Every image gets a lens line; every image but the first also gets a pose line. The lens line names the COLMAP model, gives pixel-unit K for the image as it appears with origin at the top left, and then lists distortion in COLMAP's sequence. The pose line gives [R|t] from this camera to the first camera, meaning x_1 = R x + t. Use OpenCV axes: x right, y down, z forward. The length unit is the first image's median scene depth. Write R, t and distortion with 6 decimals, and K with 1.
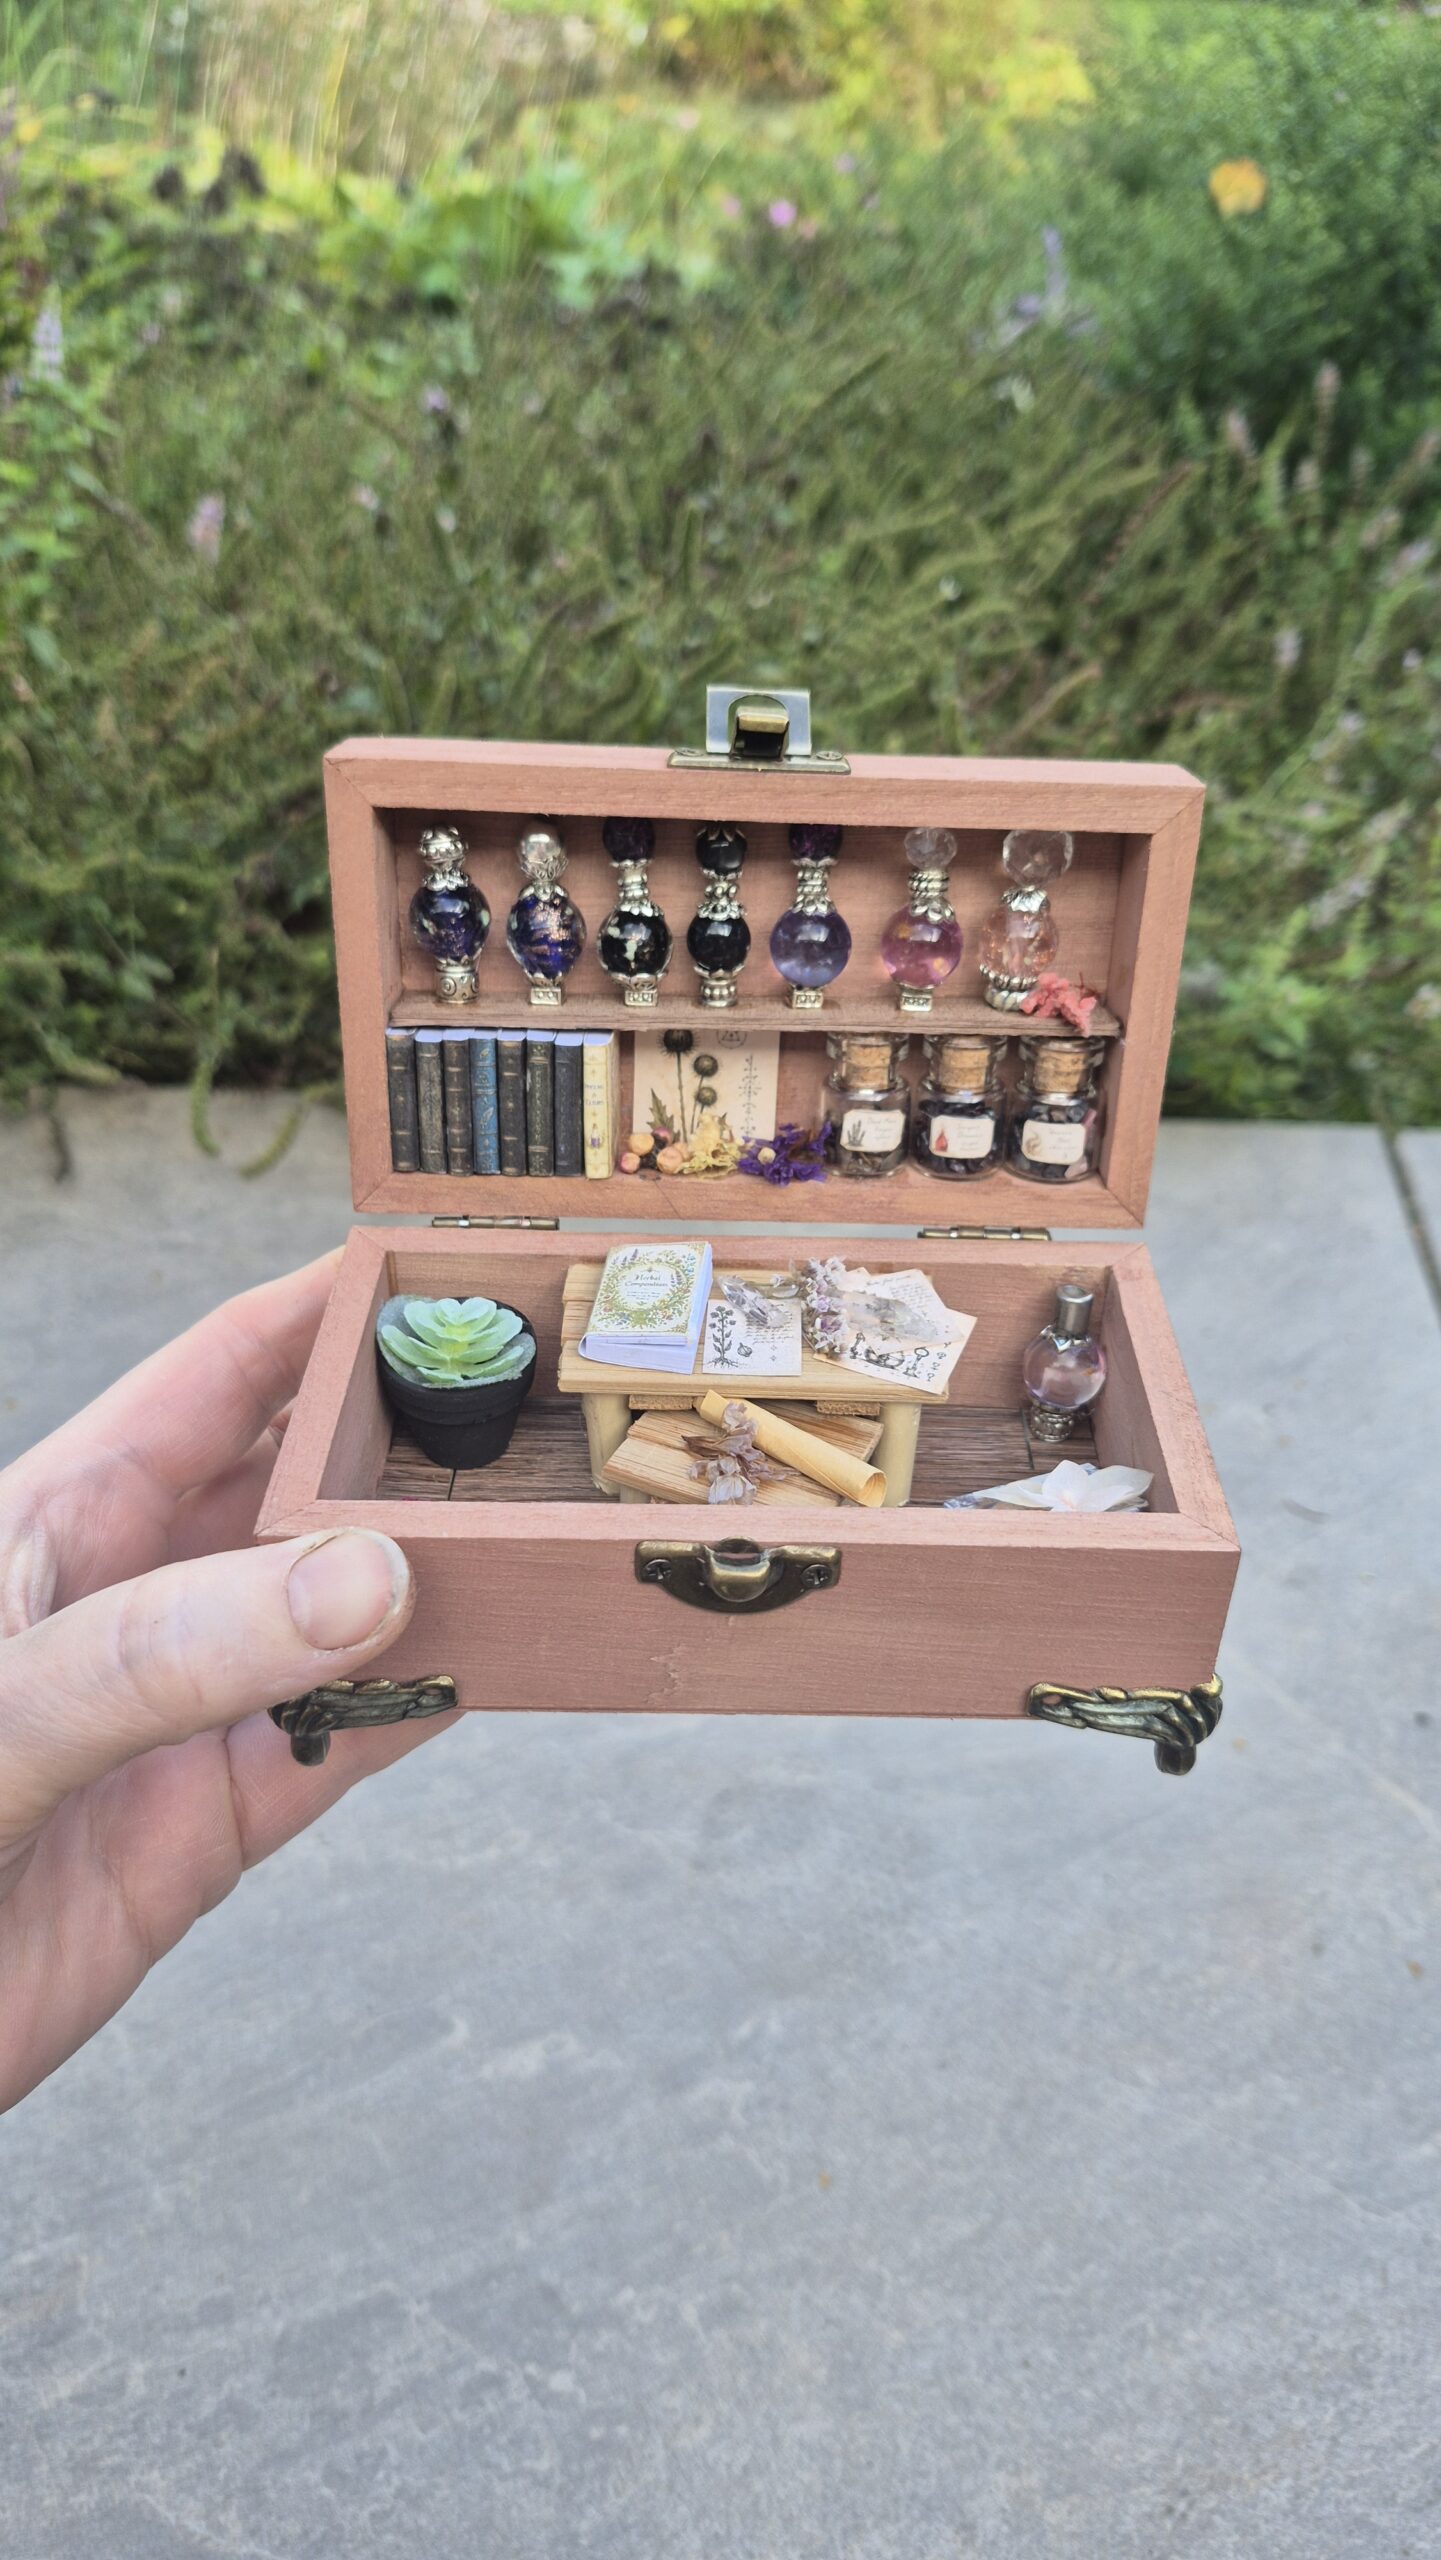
lens RADIAL K [[1803.7, 0, 722.4], [0, 1803.7, 1243.9], [0, 0, 1]] dist [0.109889, -0.202093]
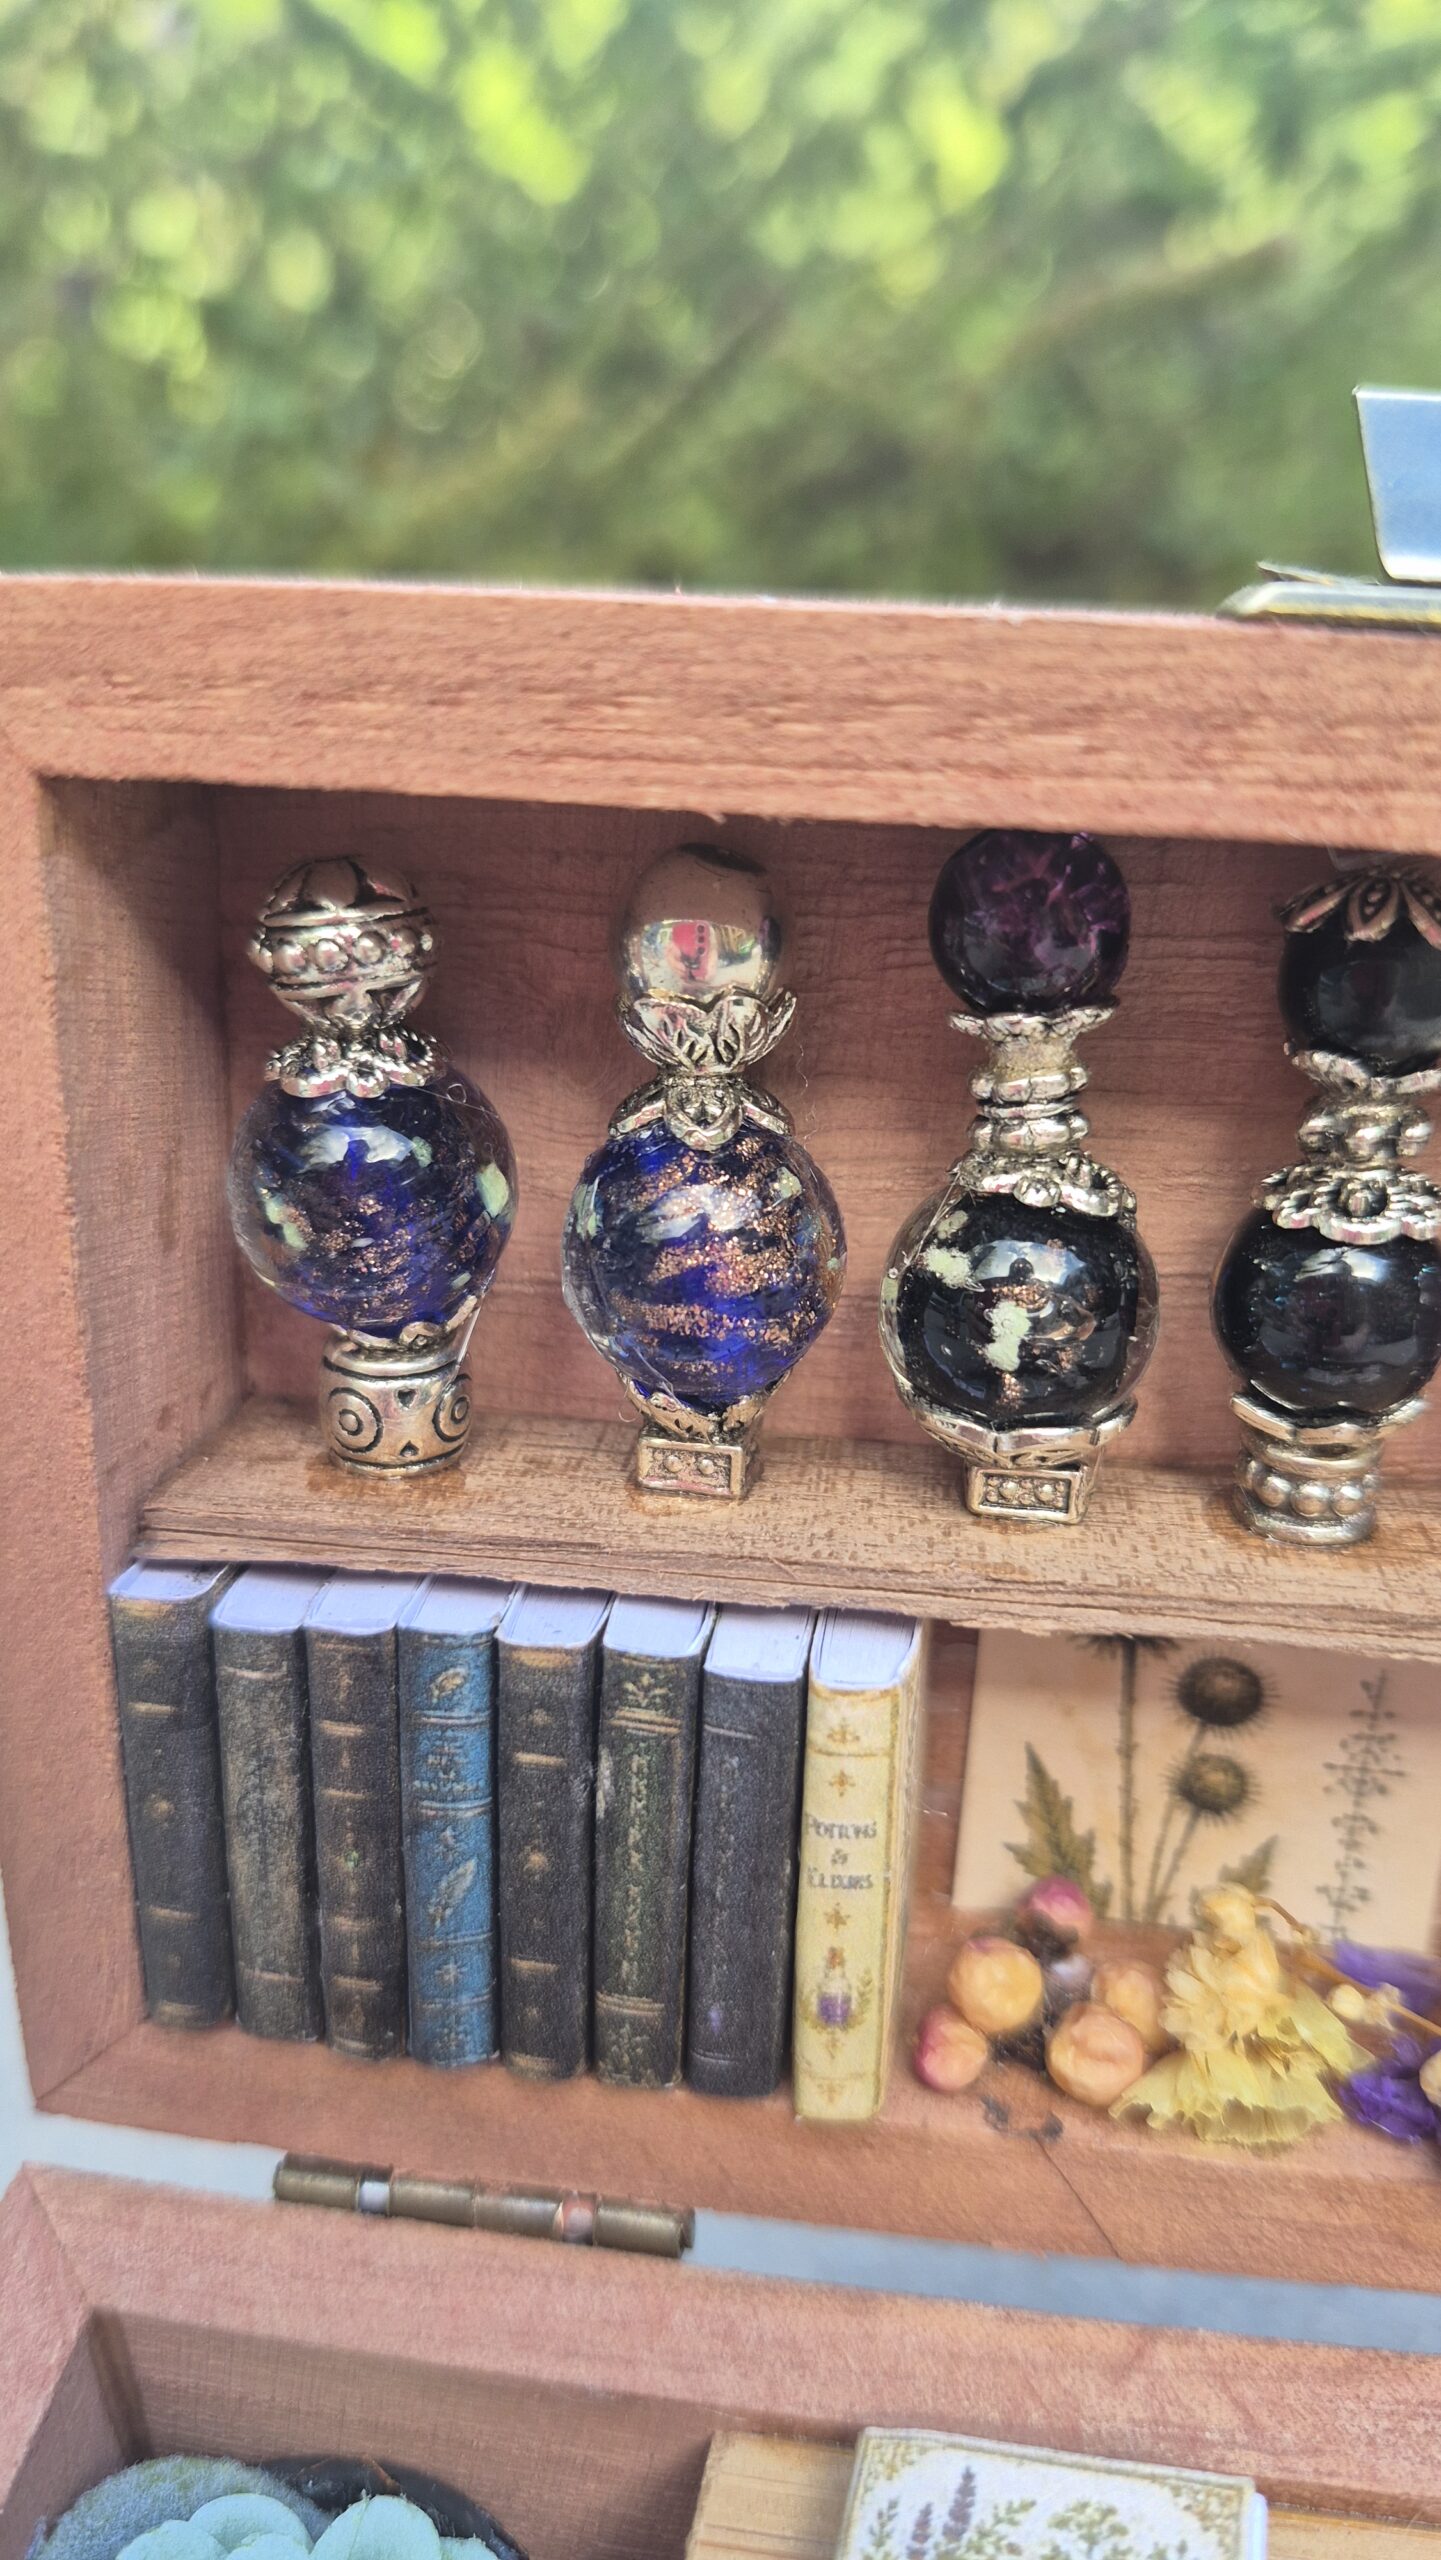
lens RADIAL K [[1963.8, 0, 721.7], [0, 1963.8, 1281.2], [0, 0, 1]] dist [0.067181, -0.251339]
pose [[0.991036, 0.049800, -0.123962, -0.056552], [-0.061759, 0.993599, -0.094583, -0.138639], [0.118459, 0.101391, 0.987769, 0.699559]]
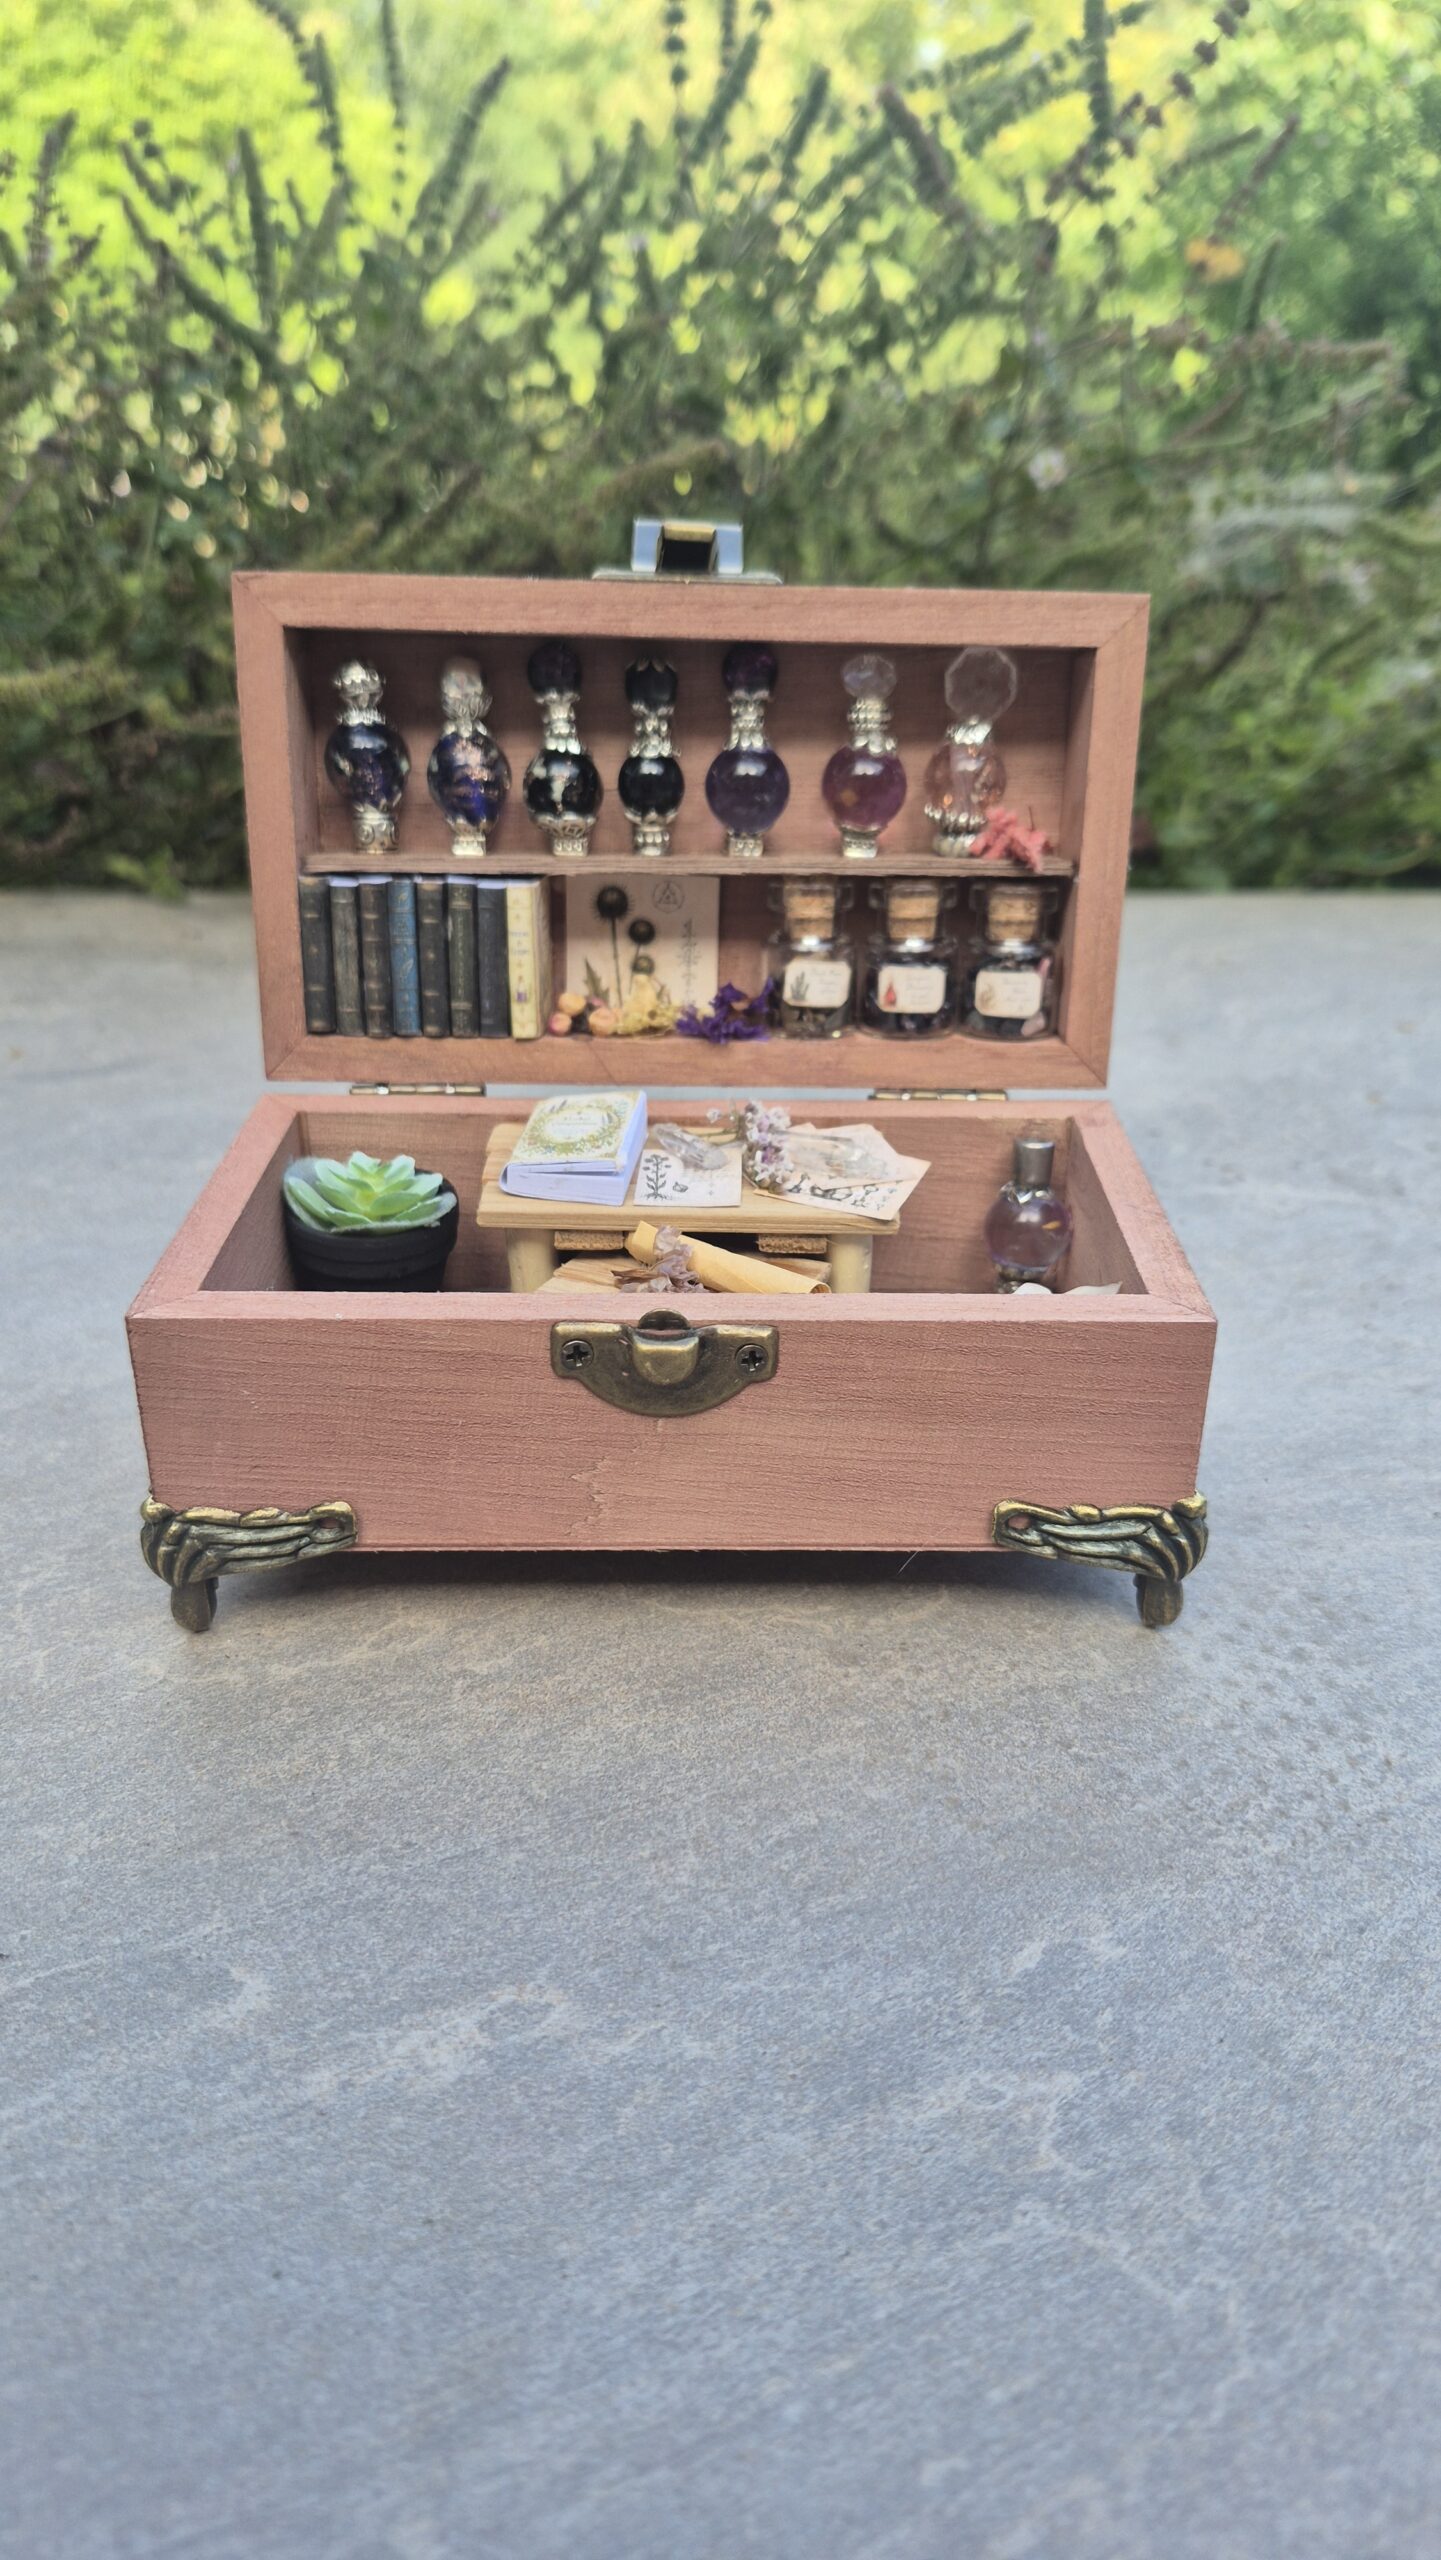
lens RADIAL K [[1827.8, 0, 727.4], [0, 1827.8, 1274.3], [0, 0, 1]] dist [0.104999, -0.250422]
pose [[0.999884, -0.013590, 0.006819, 0.028575], [0.014377, 0.991002, -0.133074, 0.218732], [-0.004949, 0.133157, 0.991083, 0.073119]]
